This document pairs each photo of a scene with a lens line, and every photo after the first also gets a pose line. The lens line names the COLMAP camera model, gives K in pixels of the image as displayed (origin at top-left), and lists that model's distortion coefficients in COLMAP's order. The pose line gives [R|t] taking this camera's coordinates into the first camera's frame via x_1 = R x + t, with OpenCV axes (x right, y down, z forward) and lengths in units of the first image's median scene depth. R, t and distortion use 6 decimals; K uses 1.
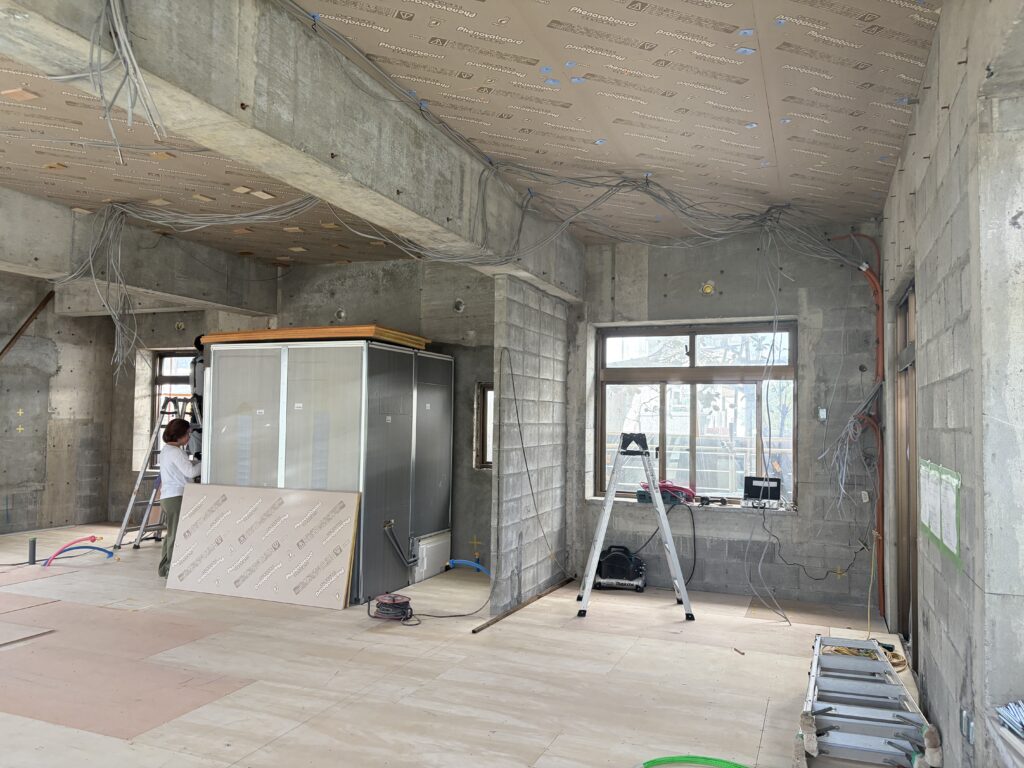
lens RADIAL K [[778.6, 0, 510.2], [0, 778.6, 388.3], [0, 0, 1]] dist [0.036261, -0.026345]
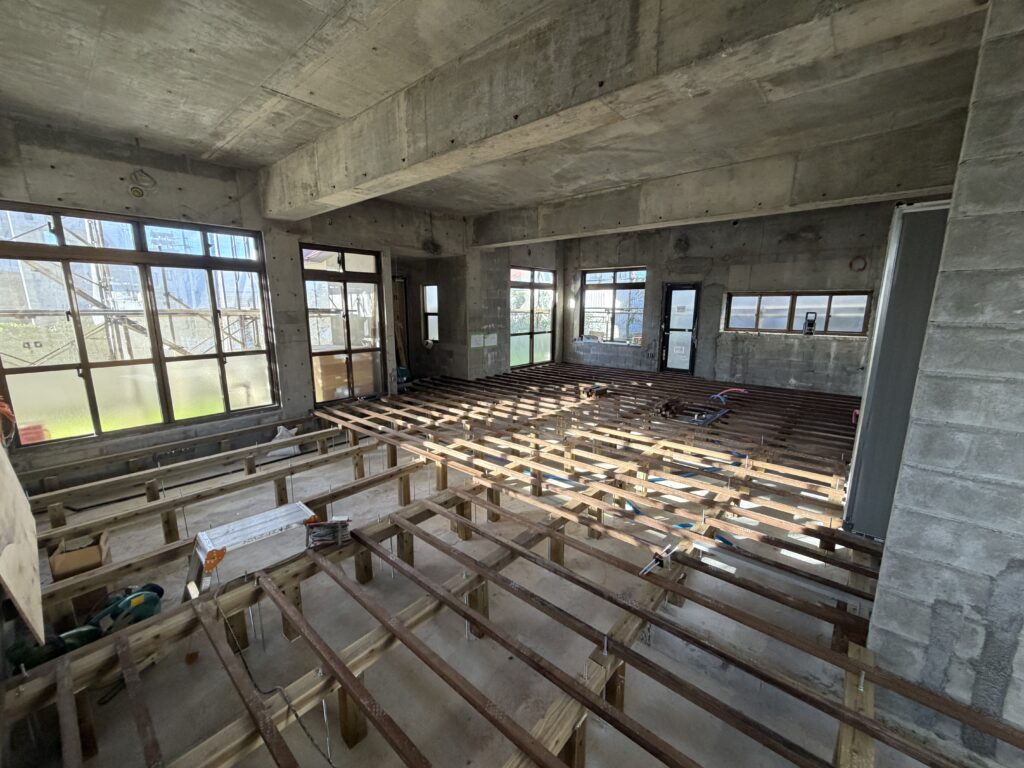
lens RADIAL K [[412.2, 0, 508.1], [0, 412.2, 379.5], [0, 0, 1]] dist [-0.000399, 0.000048]
pose [[-0.326559, 0.152548, -0.932785, 0.311746], [0.034613, 0.988158, 0.149486, 0.029450], [0.944543, 0.016529, -0.327972, 0.744010]]
